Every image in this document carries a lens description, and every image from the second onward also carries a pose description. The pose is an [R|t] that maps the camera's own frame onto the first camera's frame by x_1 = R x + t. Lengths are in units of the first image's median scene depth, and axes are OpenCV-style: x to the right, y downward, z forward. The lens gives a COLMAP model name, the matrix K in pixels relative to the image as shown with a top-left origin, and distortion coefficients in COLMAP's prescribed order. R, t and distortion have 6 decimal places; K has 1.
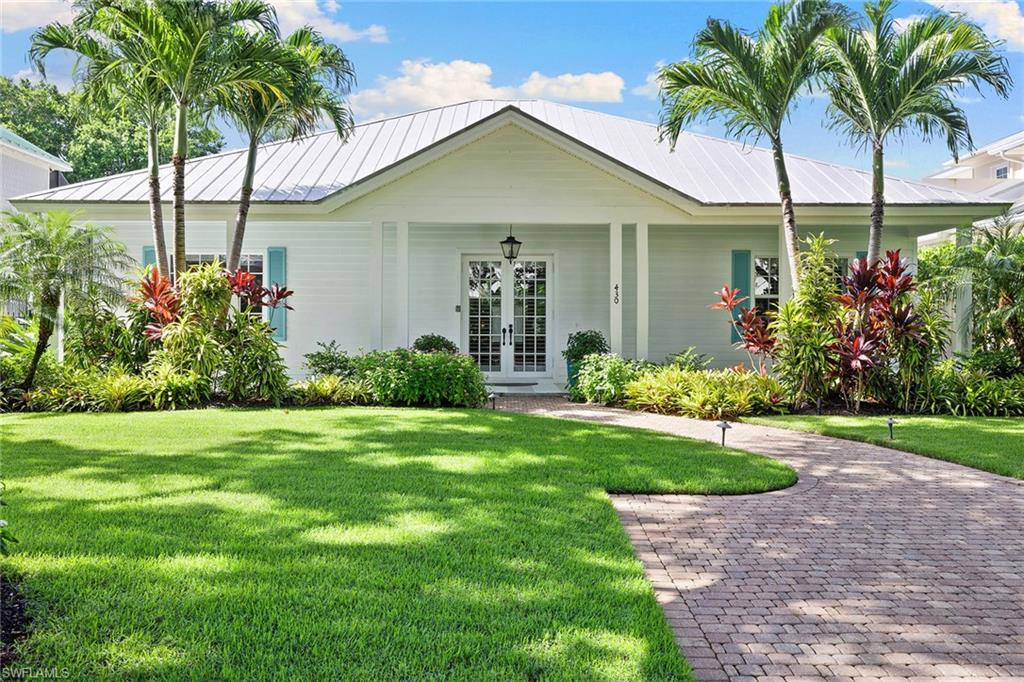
lens RADIAL K [[856.9, 0, 512.0], [0, 856.9, 341.0], [0, 0, 1]] dist [-0.007200, -0.001703]
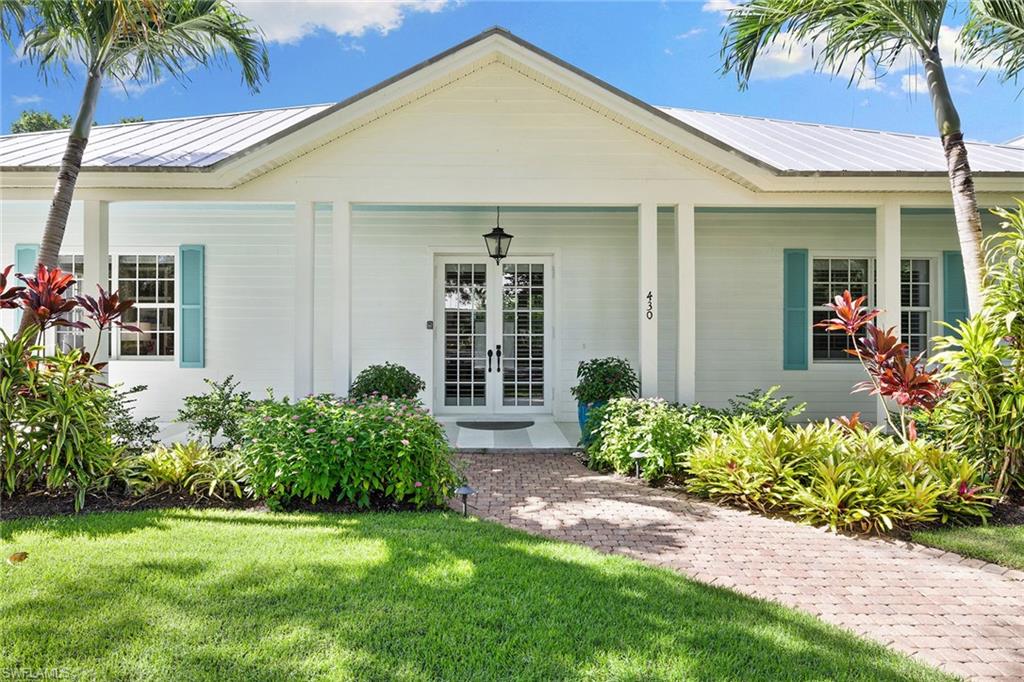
lens RADIAL K [[639.5, 0, 512.0], [0, 639.5, 341.0], [0, 0, 1]] dist [-0.004196, -0.001223]
pose [[0.999902, -0.001741, 0.013873, 0.003172], [0.001750, 0.999998, -0.000654, -0.027416], [-0.013872, 0.000678, 0.999904, 0.508982]]
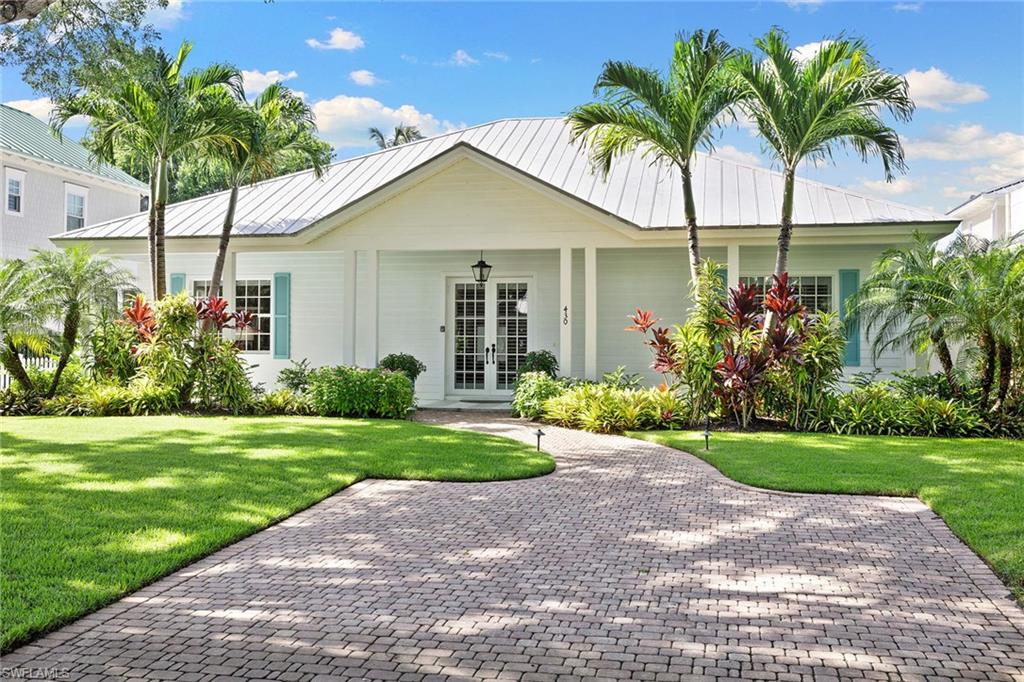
lens RADIAL K [[1003.1, 0, 512.0], [0, 1003.1, 341.0], [0, 0, 1]] dist [-0.009900, -0.009100]
pose [[0.978819, 0.000527, -0.204727, 0.325557], [-0.004587, 0.999802, -0.019356, 0.000573], [0.204677, 0.019885, 0.978628, -0.222661]]
